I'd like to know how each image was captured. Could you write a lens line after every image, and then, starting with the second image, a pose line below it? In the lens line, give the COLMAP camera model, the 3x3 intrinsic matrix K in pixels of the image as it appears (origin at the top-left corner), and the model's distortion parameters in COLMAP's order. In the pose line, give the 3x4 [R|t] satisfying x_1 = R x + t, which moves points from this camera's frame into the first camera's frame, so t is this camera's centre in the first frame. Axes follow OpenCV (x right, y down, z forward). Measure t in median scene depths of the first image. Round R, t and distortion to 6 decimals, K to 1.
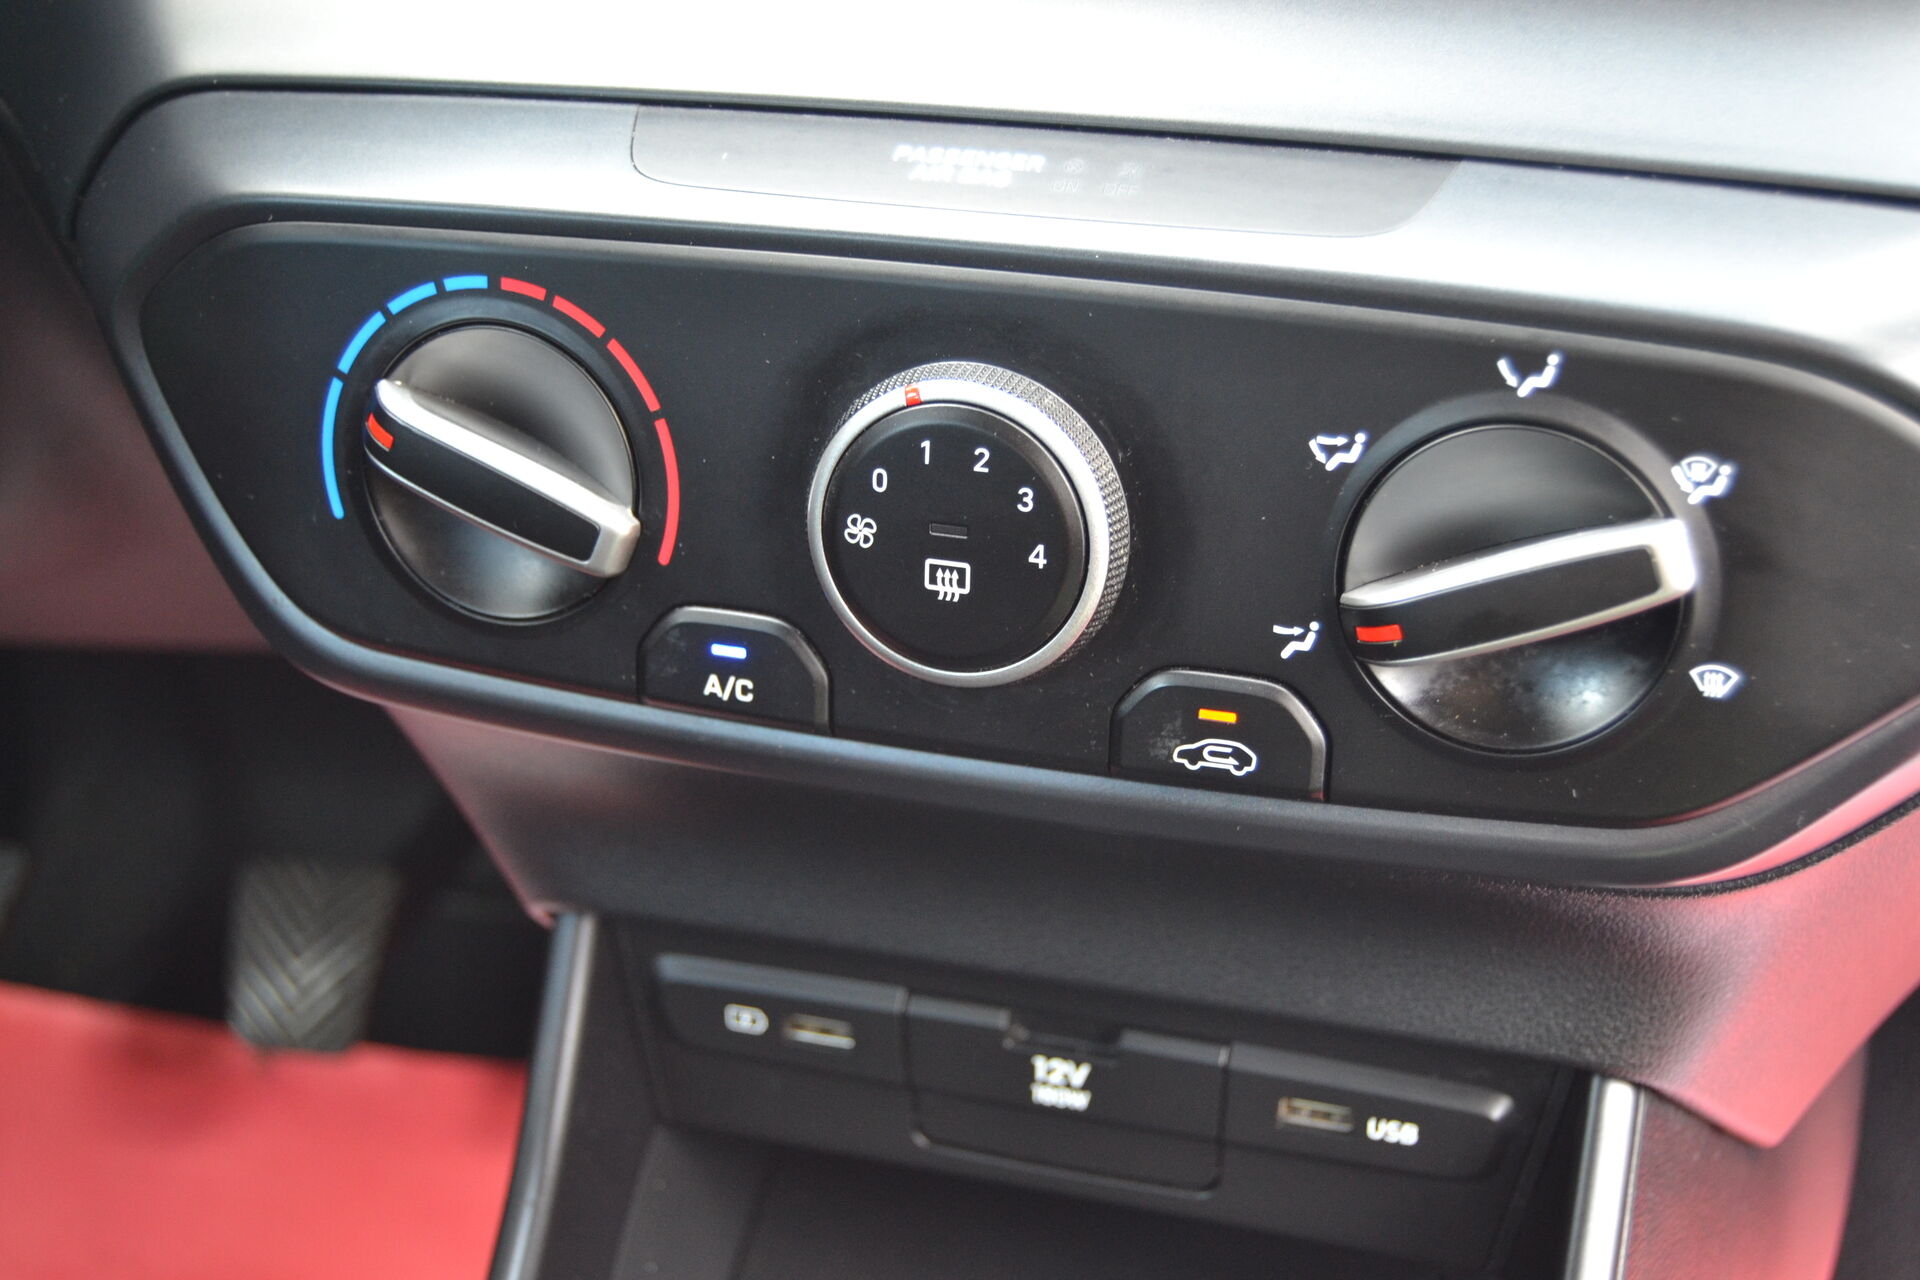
lens RADIAL K [[2663.3, 0, 960.0], [0, 2663.3, 640.0], [0, 0, 1]] dist [-0.061216, -0.023676]
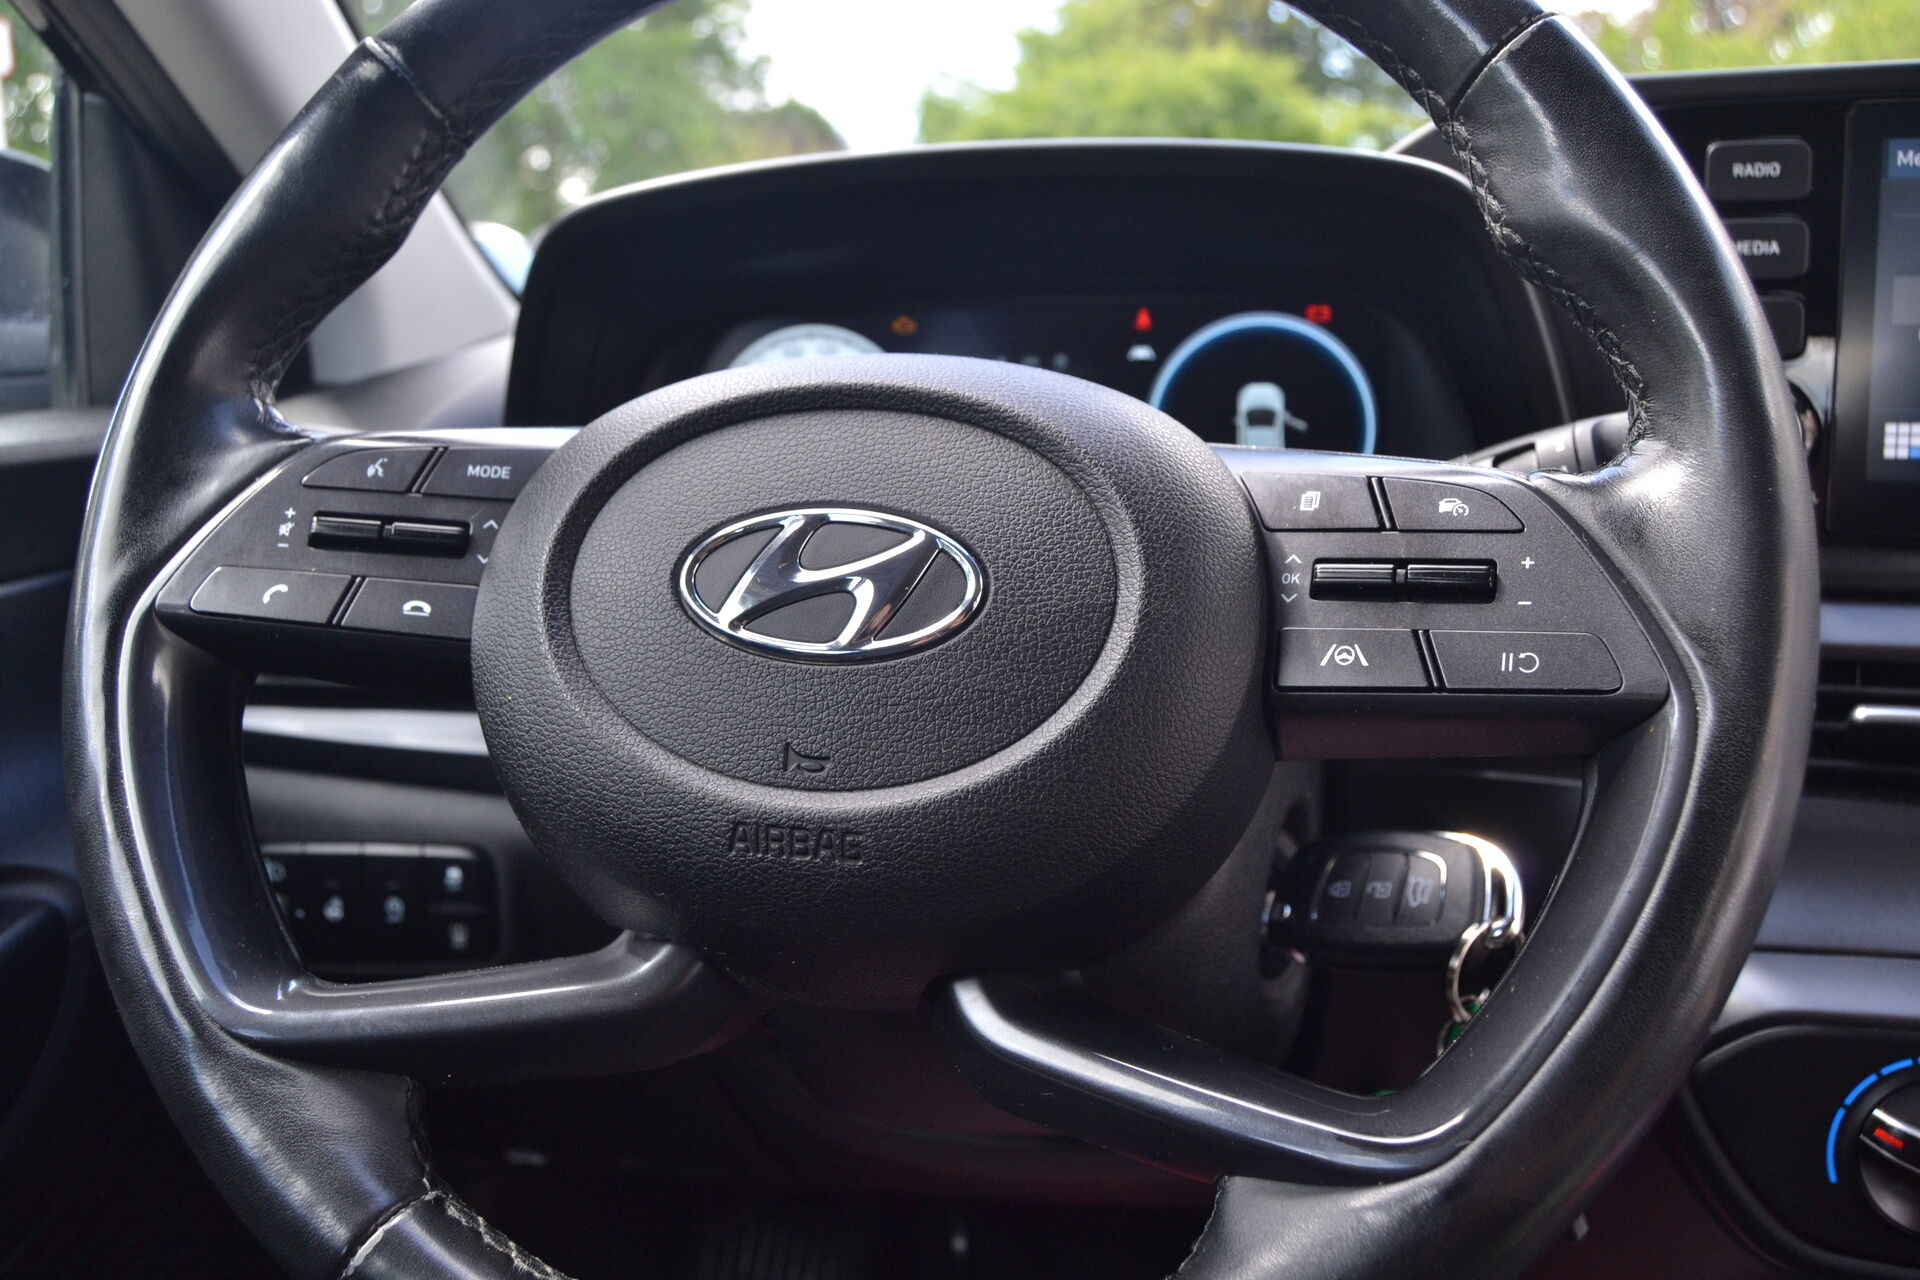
lens RADIAL K [[1585.9, 0, 960.0], [0, 1585.9, 640.0], [0, 0, 1]] dist [-0.072773, 0.002274]
pose [[0.999964, 0.005439, -0.006446, -0.911968], [-0.007111, 0.954665, -0.297598, -0.091465], [0.004535, 0.297634, 0.954669, -0.168697]]
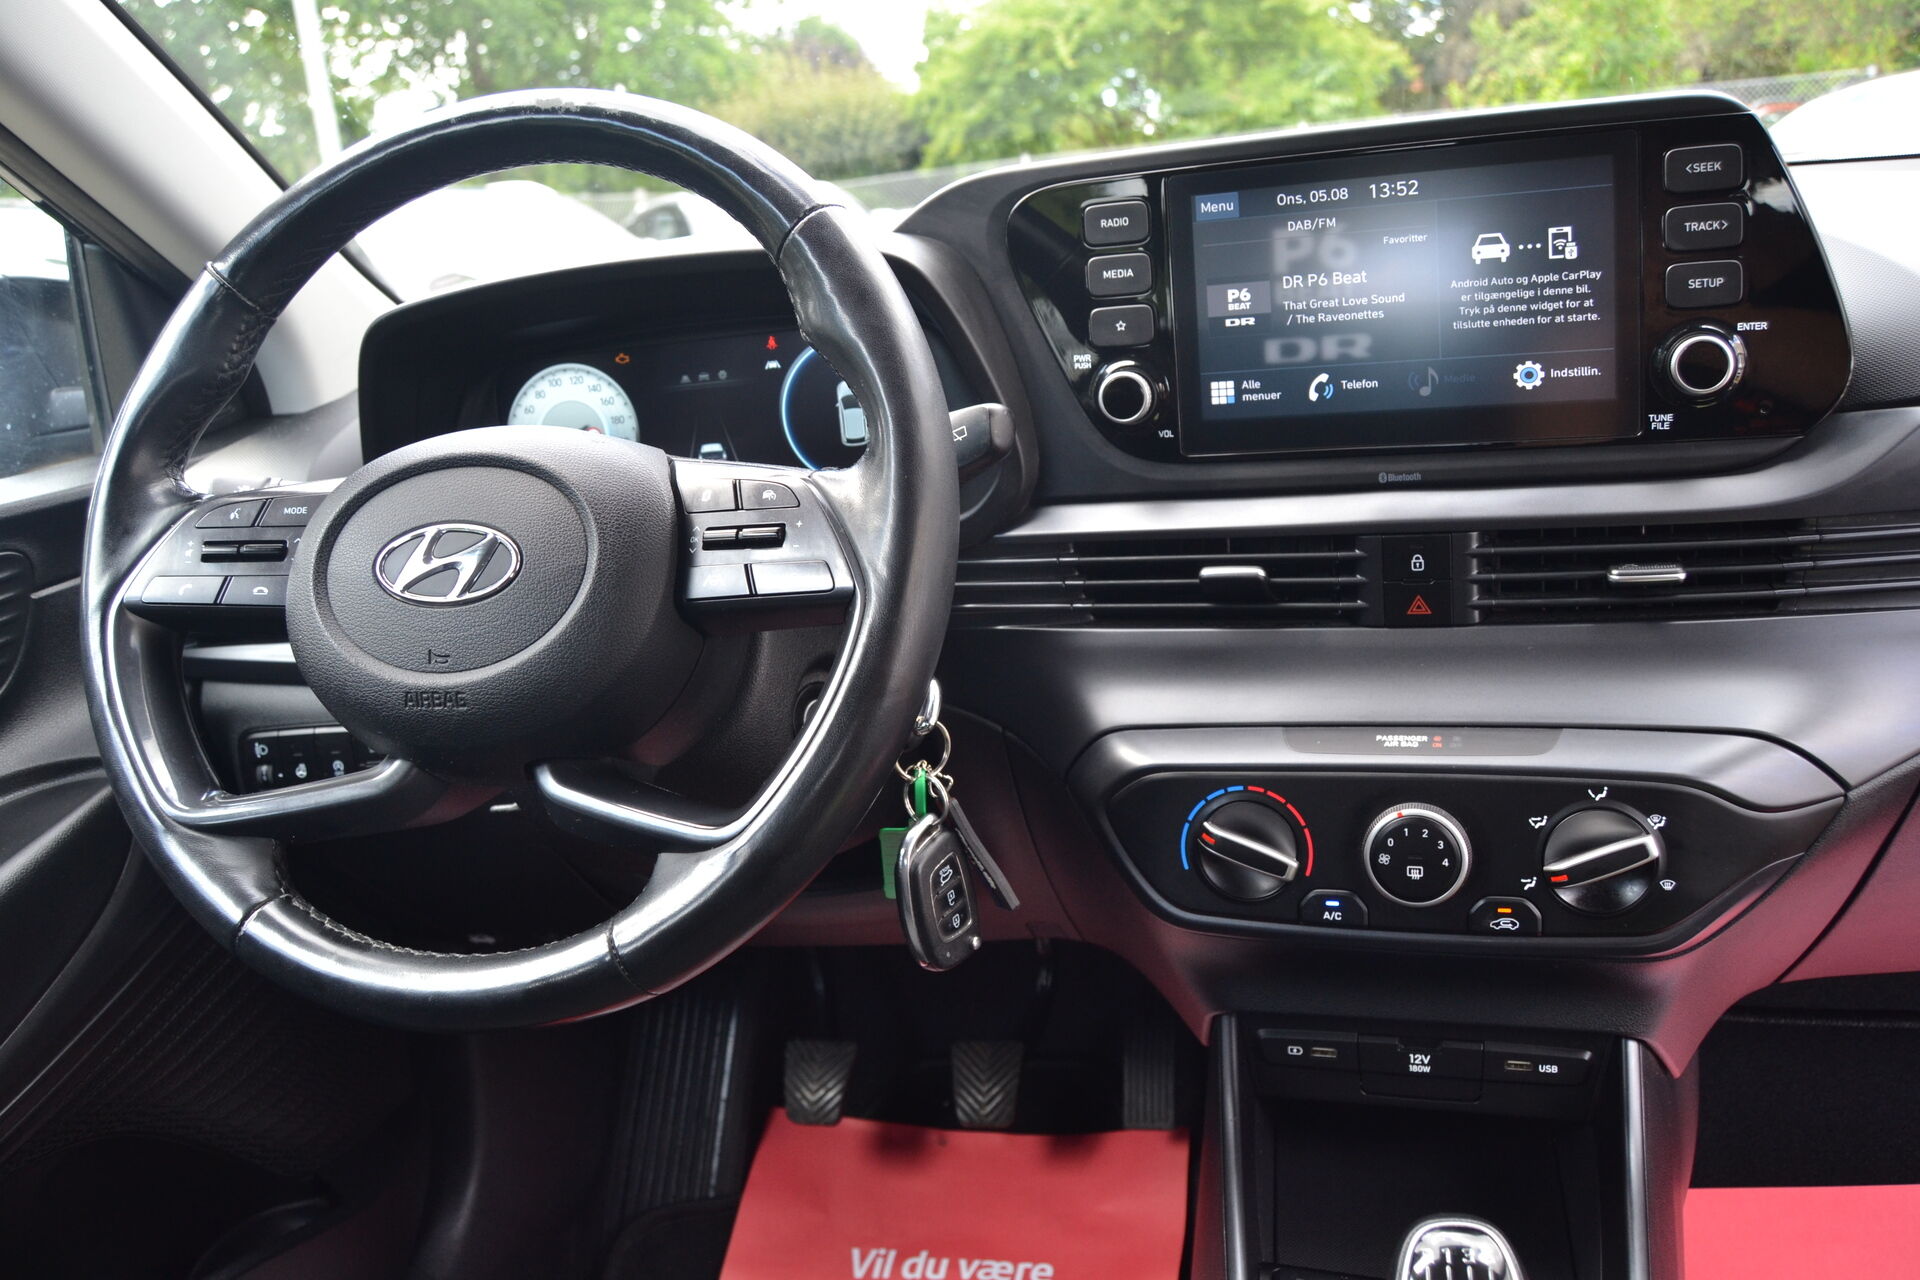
lens RADIAL K [[1477.5, 0, 960.0], [0, 1477.5, 640.0], [0, 0, 1]] dist [-0.083847, 0.009312]
pose [[0.996019, -0.071887, -0.052715, -0.414041], [0.058760, 0.974138, -0.218180, 0.053104], [0.067036, 0.214214, 0.974484, -0.746667]]
